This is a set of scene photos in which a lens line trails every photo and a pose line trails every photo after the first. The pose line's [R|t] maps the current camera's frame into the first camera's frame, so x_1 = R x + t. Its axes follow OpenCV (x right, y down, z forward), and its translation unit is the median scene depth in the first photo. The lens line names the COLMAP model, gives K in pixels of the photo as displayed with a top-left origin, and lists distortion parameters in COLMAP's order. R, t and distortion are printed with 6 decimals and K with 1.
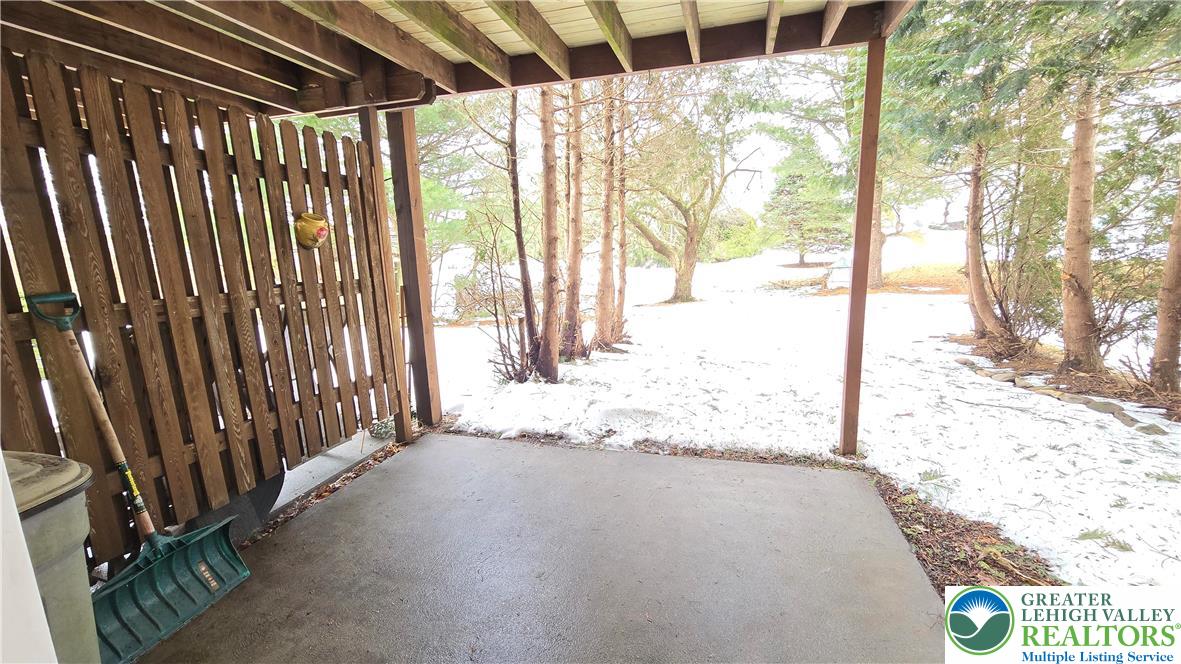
lens RADIAL K [[487.4, 0, 572.1], [0, 487.4, 338.8], [0, 0, 1]] dist [-0.000901, -0.000074]
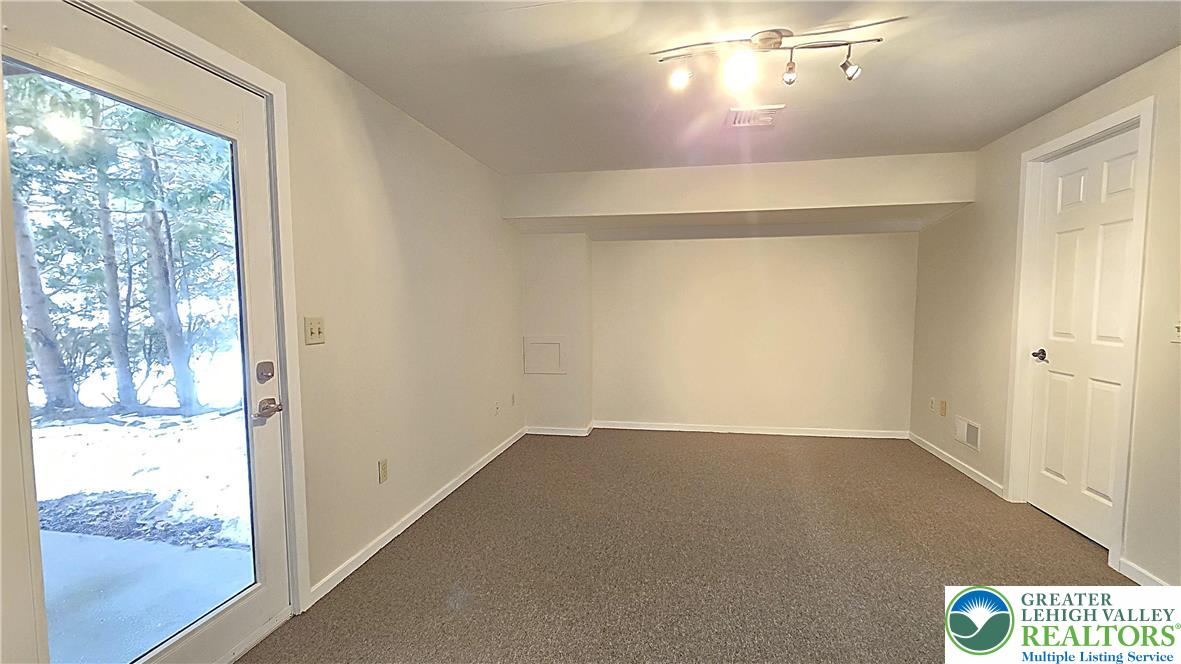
lens RADIAL K [[500.4, 0, 590.5], [0, 500.4, 332.0], [0, 0, 1]] dist [0.000734, 0.000034]
pose [[-0.116948, -0.034918, 0.992524, -0.323456], [0.191703, 0.979793, 0.057058, 0.062120], [-0.974460, 0.196943, -0.107891, -0.163835]]
